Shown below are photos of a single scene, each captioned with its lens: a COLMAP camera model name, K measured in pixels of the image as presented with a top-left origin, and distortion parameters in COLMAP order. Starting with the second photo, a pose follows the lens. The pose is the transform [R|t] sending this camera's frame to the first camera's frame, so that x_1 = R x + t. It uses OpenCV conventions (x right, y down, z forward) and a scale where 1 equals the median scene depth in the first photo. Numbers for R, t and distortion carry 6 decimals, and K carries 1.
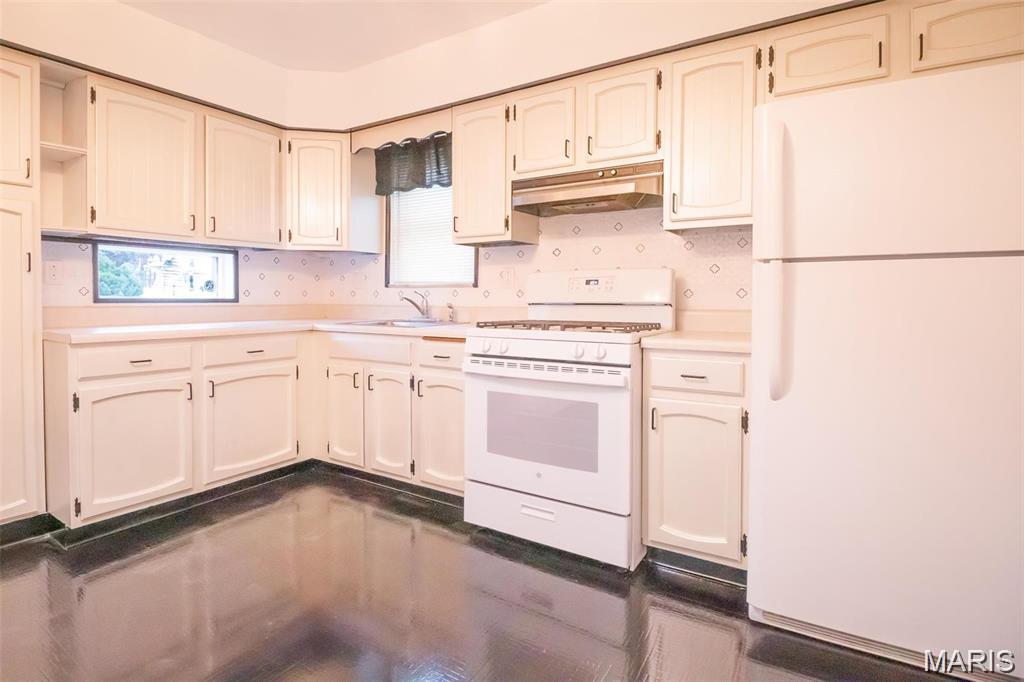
lens RADIAL K [[493.5, 0, 493.8], [0, 493.5, 321.3], [0, 0, 1]] dist [-0.018141, -0.000421]
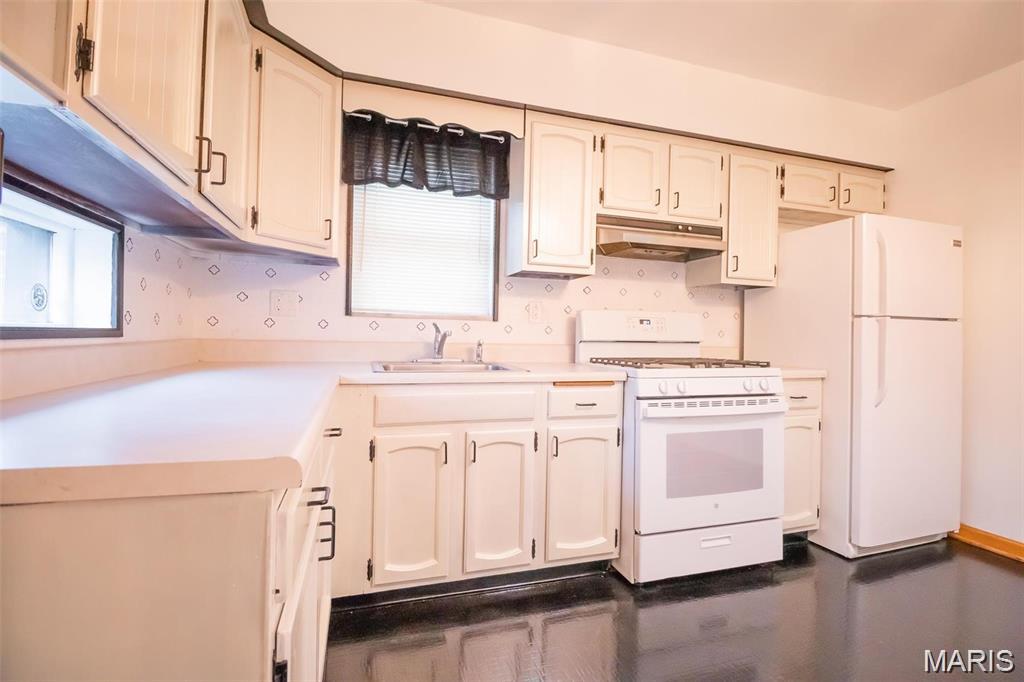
lens RADIAL K [[498.9, 0, 514.6], [0, 498.9, 335.9], [0, 0, 1]] dist [-0.023640, -0.000308]
pose [[0.649425, 0.007917, 0.760384, -0.811962], [0.015982, 0.999583, -0.024057, -0.027392], [-0.760257, 0.027776, 0.649028, 0.508106]]
